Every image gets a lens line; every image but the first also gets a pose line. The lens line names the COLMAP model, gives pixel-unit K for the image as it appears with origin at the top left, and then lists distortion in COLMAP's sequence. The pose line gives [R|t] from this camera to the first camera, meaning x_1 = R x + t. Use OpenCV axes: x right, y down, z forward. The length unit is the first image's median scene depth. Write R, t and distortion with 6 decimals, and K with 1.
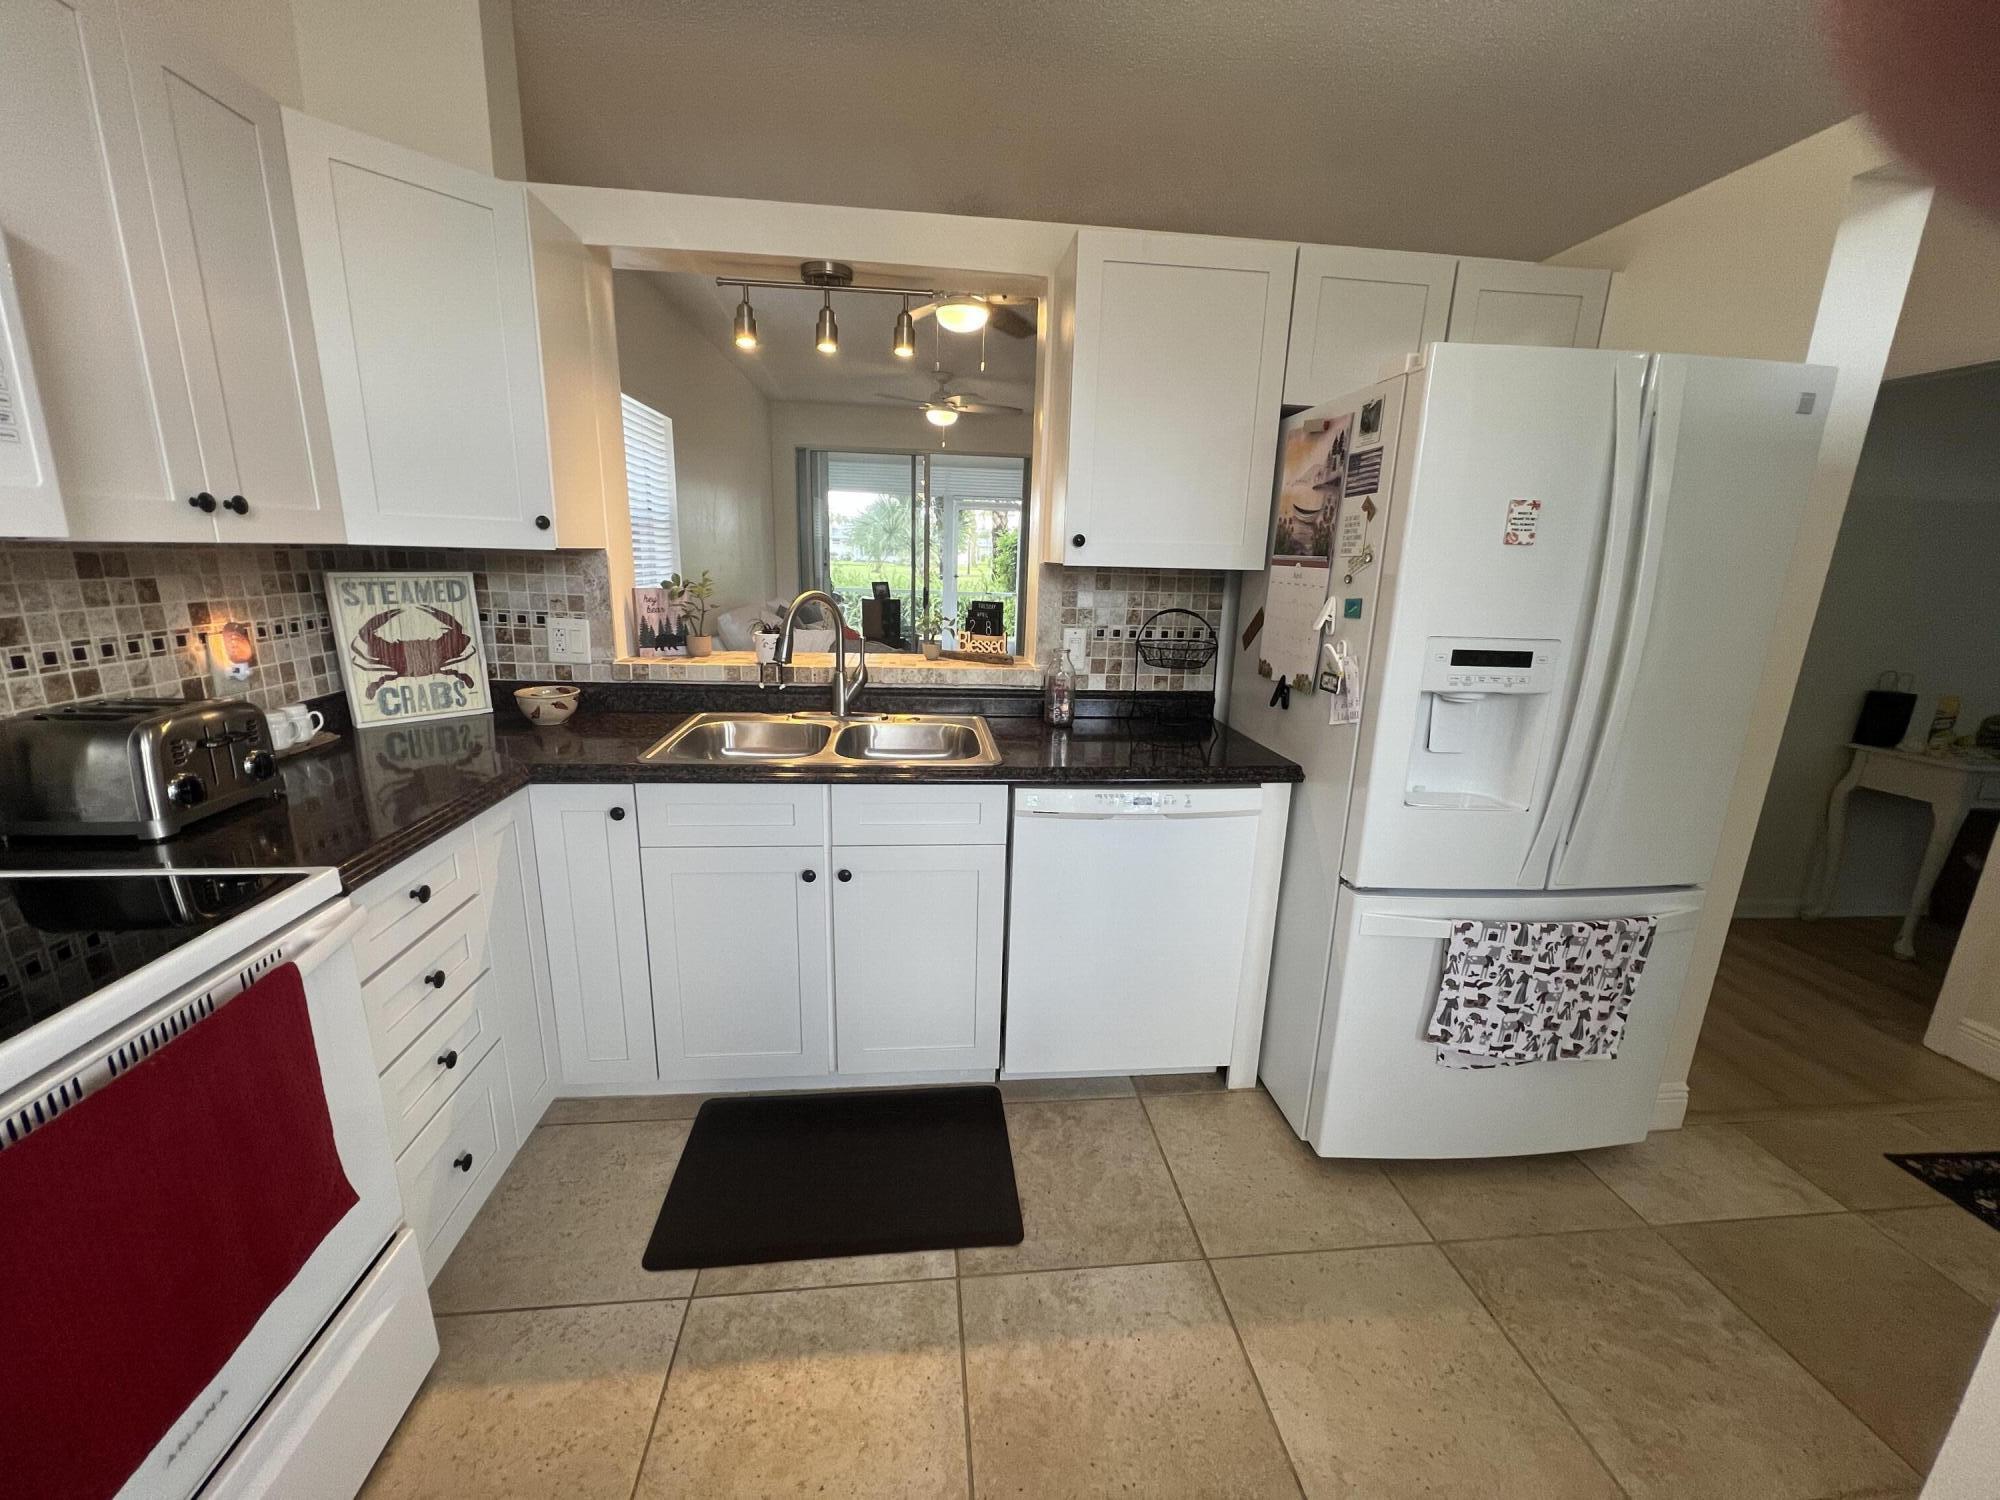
lens RADIAL K [[812.3, 0, 1016.3], [0, 812.3, 750.6], [0, 0, 1]] dist [-0.000856, -0.000527]
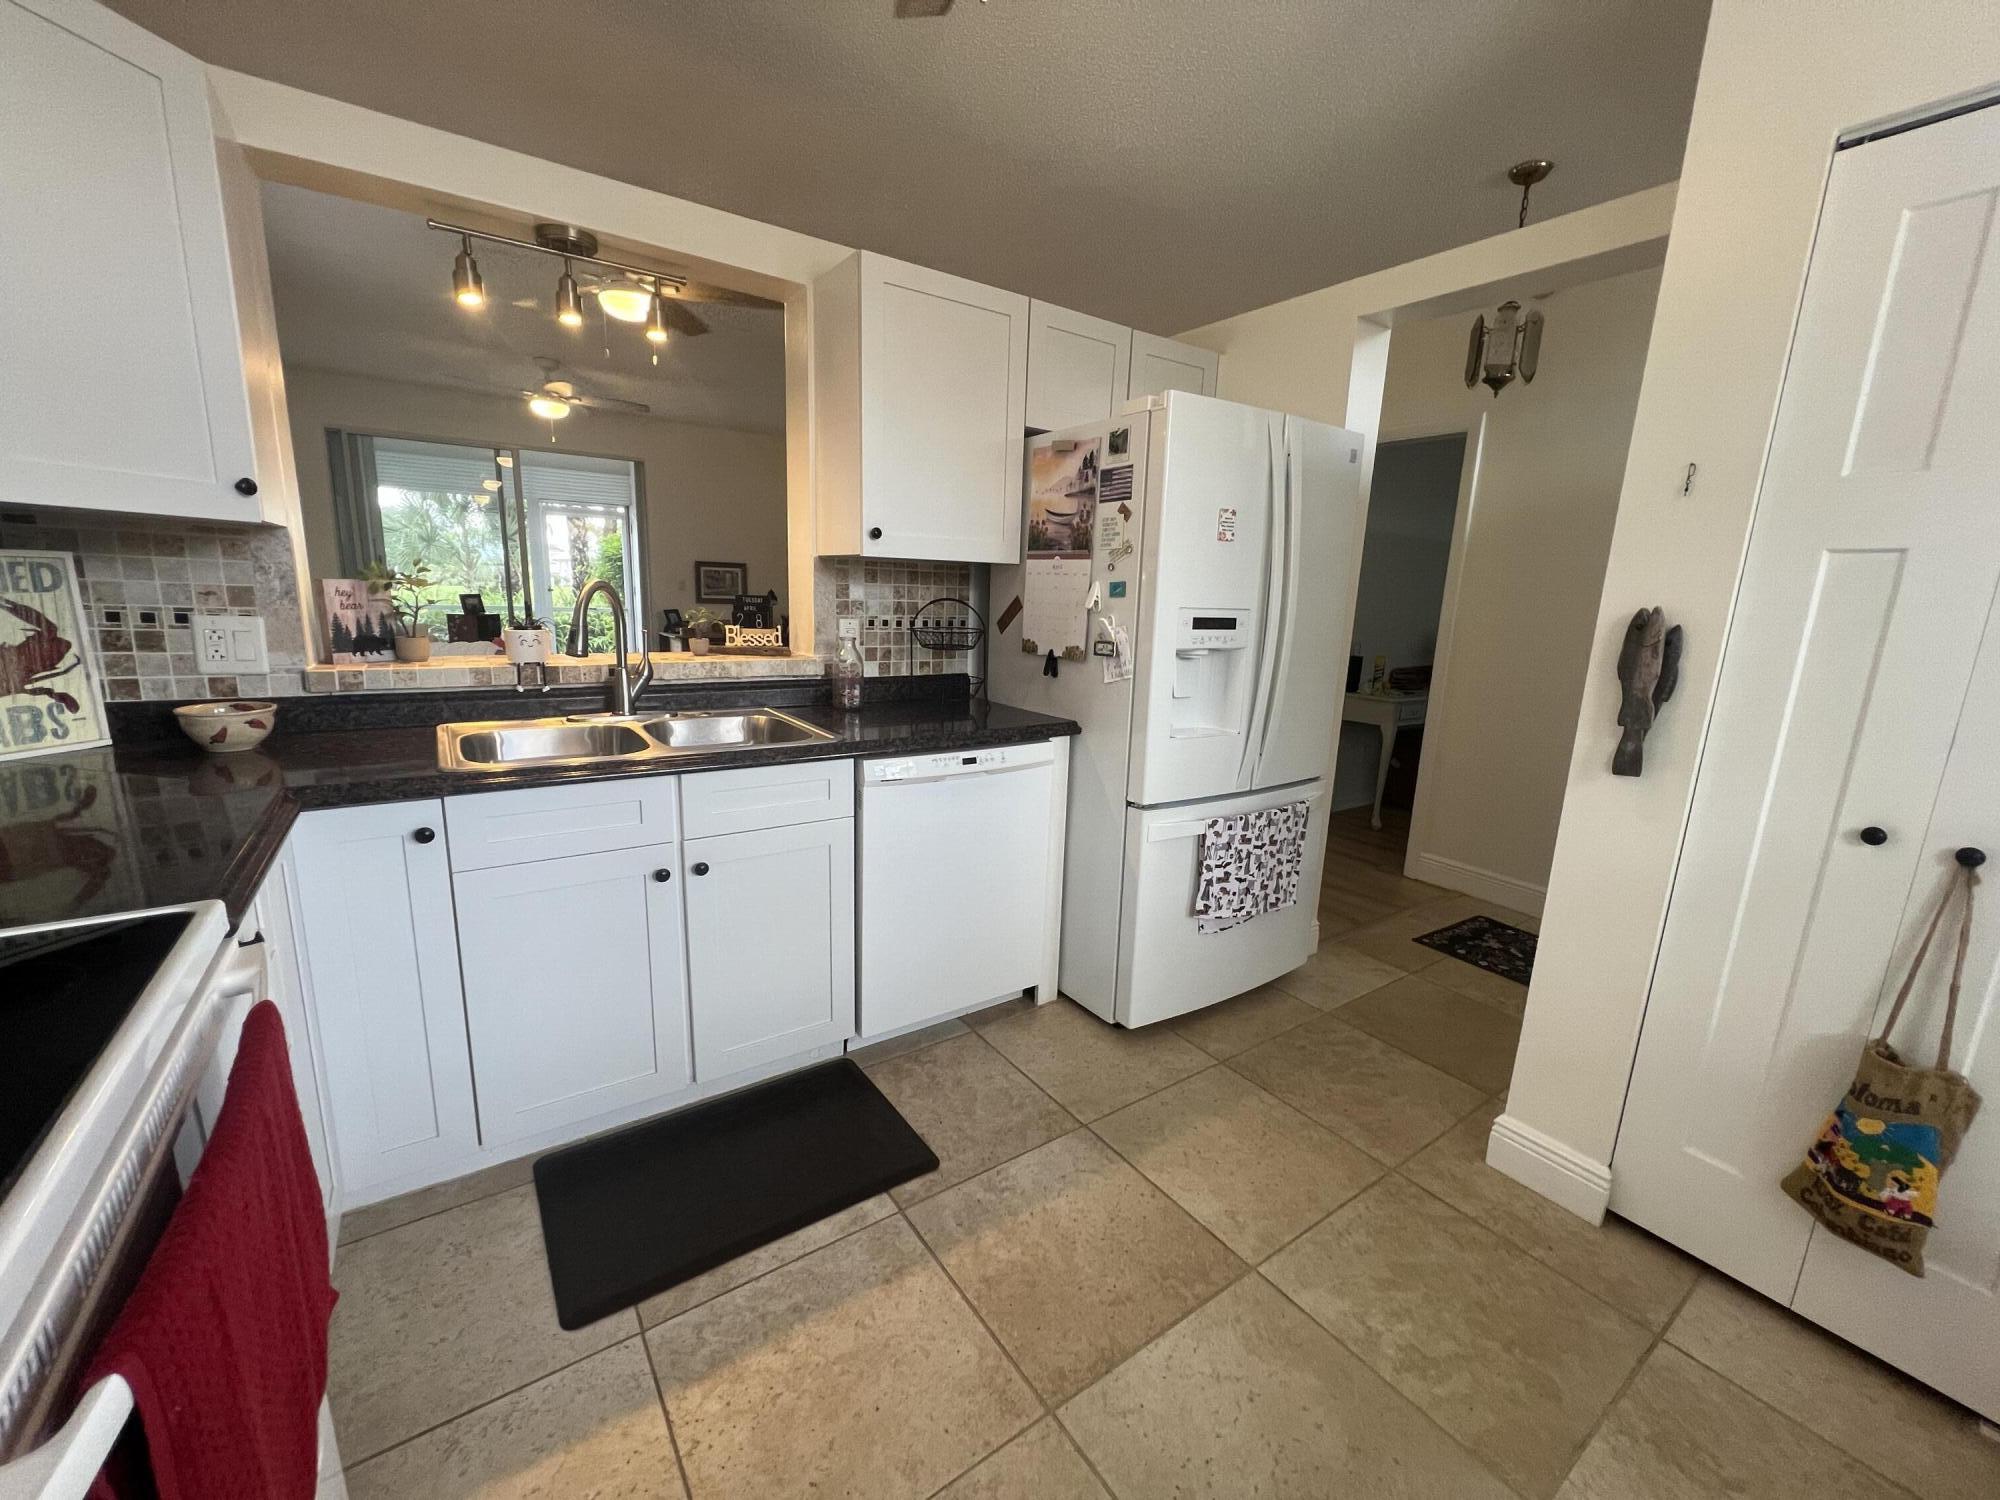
lens RADIAL K [[812.3, 0, 1009.0], [0, 812.3, 755.2], [0, 0, 1]] dist [-0.000856, -0.000527]
pose [[0.873459, -0.098307, 0.476869, -0.328738], [0.108062, 0.994119, 0.007008, 0.050410], [-0.474754, 0.045410, 0.878946, -0.028025]]
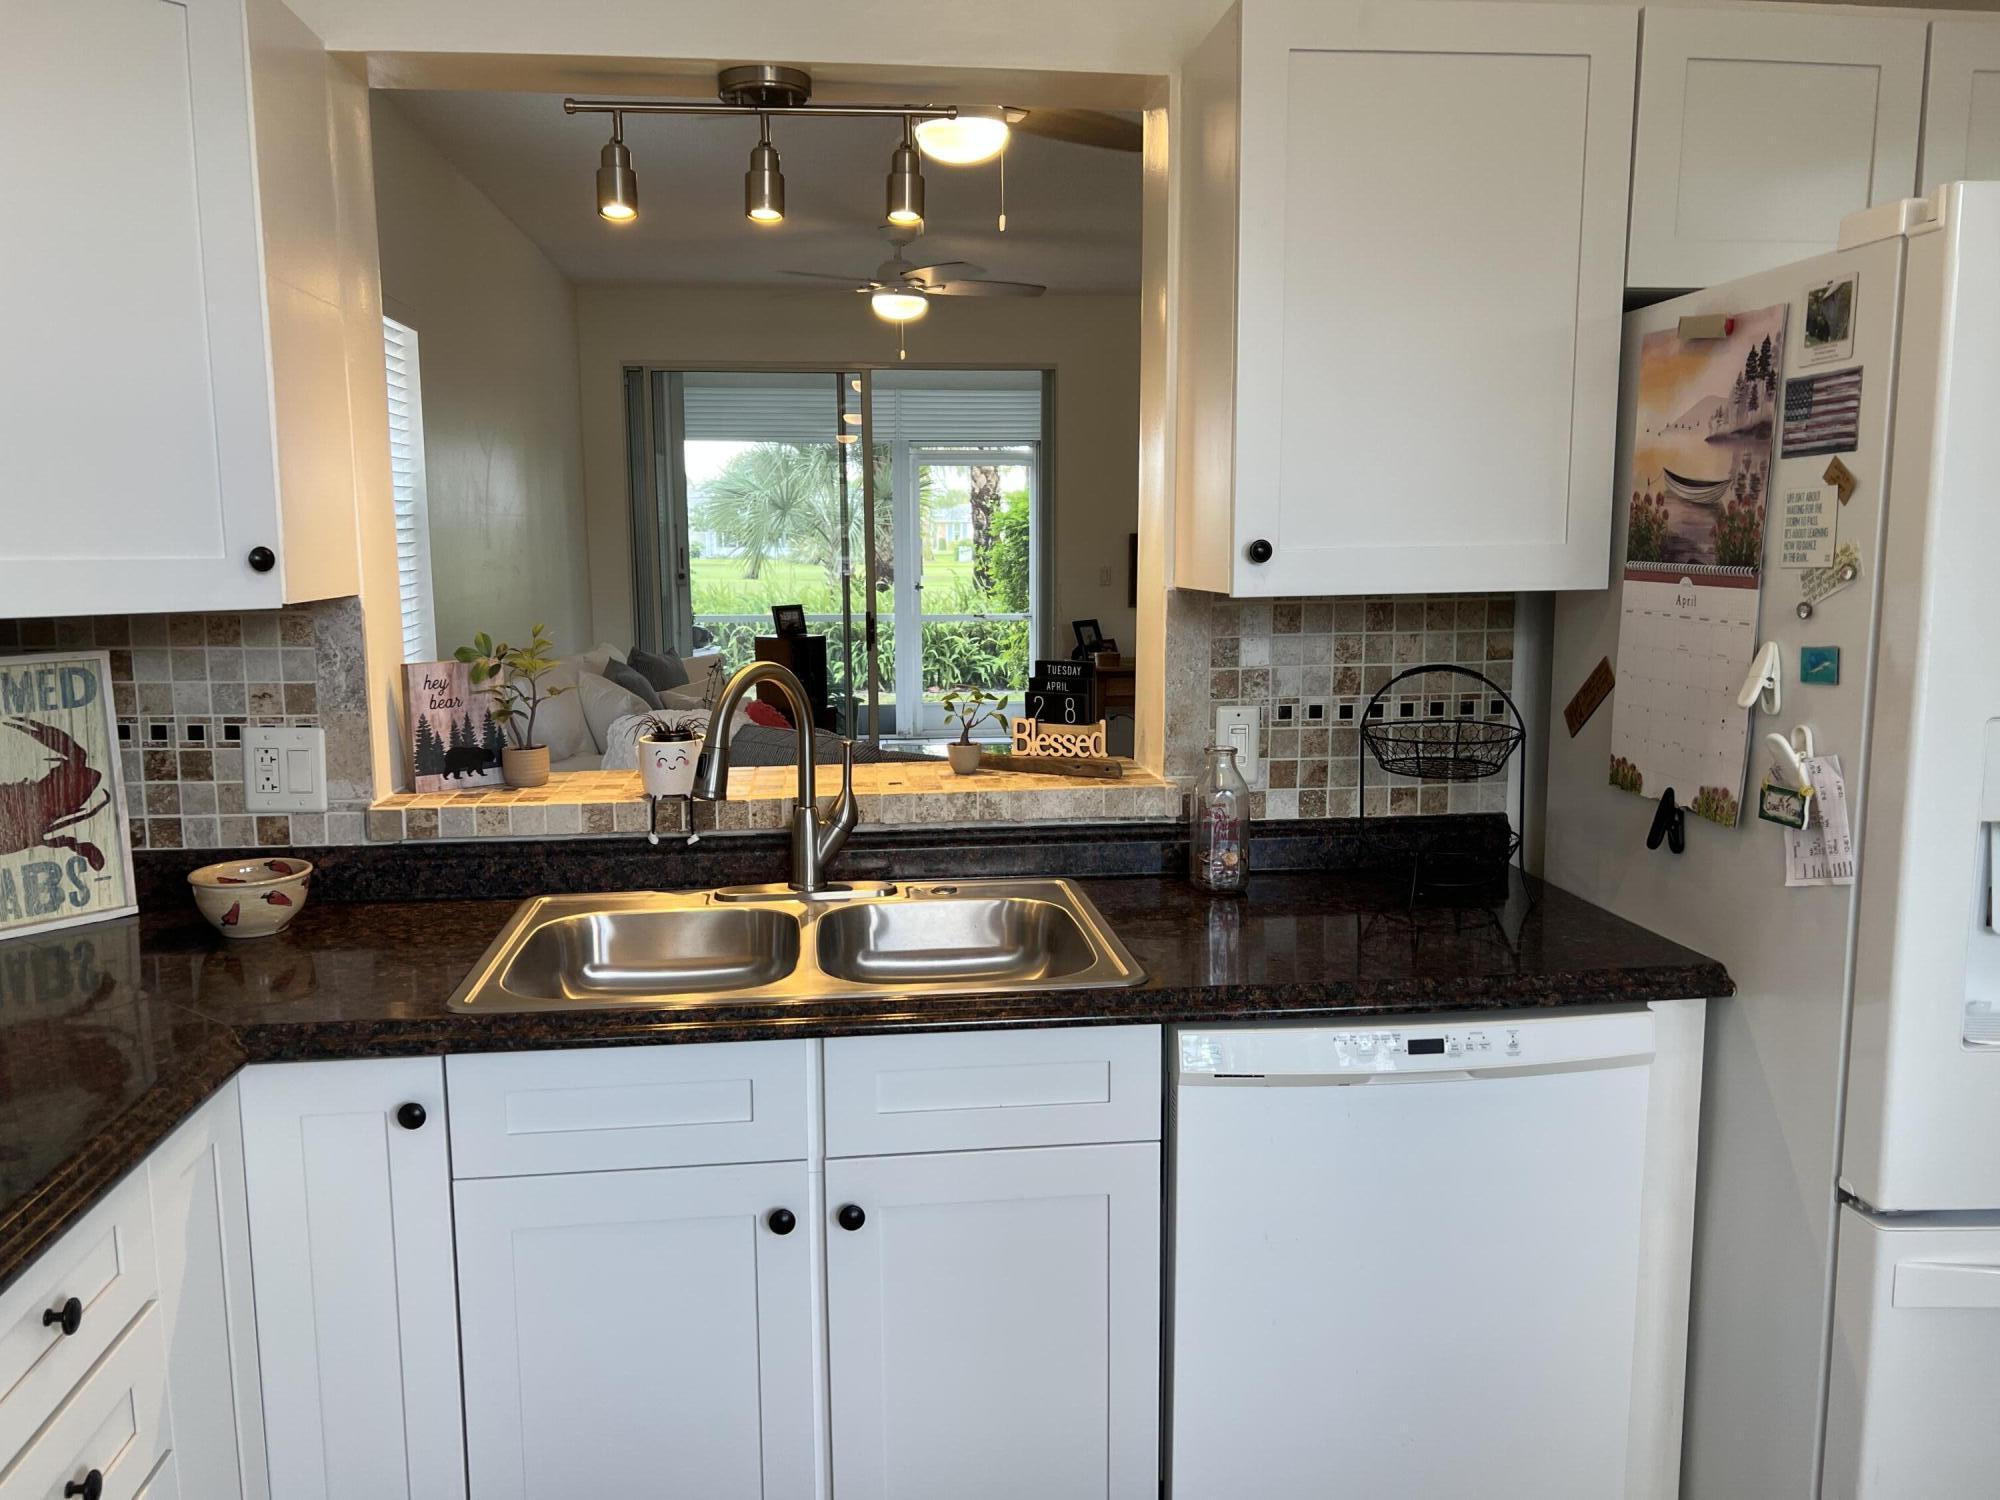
lens RADIAL K [[1510.4, 0, 1004.9], [0, 1510.4, 743.8], [0, 0, 1]] dist [0.054466, -0.064467]
pose [[0.999239, -0.038805, 0.003998, -0.104114], [0.039010, 0.994594, -0.096237, -0.045215], [-0.000242, 0.096320, 0.995350, 0.021686]]
